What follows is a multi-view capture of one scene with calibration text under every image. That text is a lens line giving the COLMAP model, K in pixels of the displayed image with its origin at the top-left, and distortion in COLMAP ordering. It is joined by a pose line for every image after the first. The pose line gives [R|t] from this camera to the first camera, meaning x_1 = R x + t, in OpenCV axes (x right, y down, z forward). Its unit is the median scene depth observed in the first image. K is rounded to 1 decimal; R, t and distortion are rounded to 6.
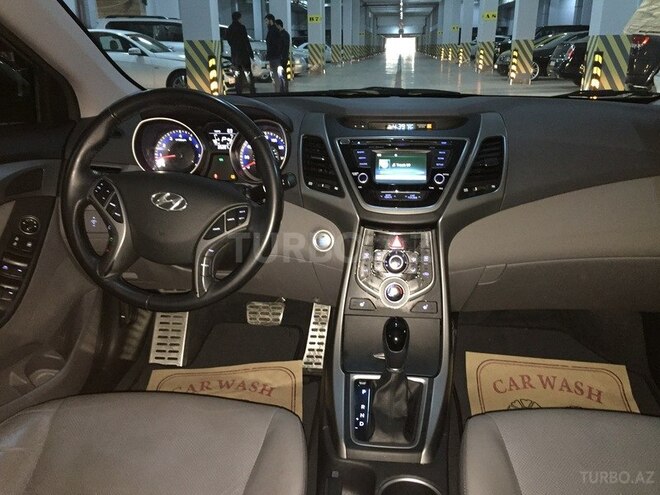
lens RADIAL K [[571.4, 0, 330.0], [0, 571.4, 247.5], [0, 0, 1]] dist [0.043645, -0.015108]
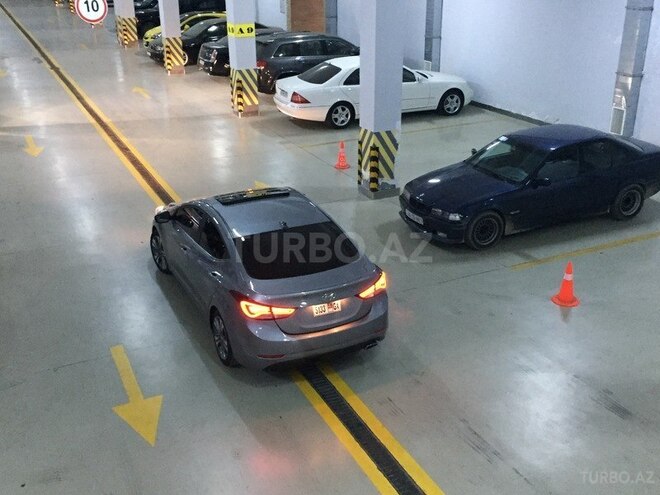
lens RADIAL K [[761.5, 0, 330.0], [0, 761.5, 247.5], [0, 0, 1]] dist [0.079005, -0.028378]
pose [[0.850220, -0.202026, 0.486119, -0.069800], [0.177562, 0.979371, 0.096461, -0.009951], [-0.495578, 0.004303, 0.868553, -0.151223]]
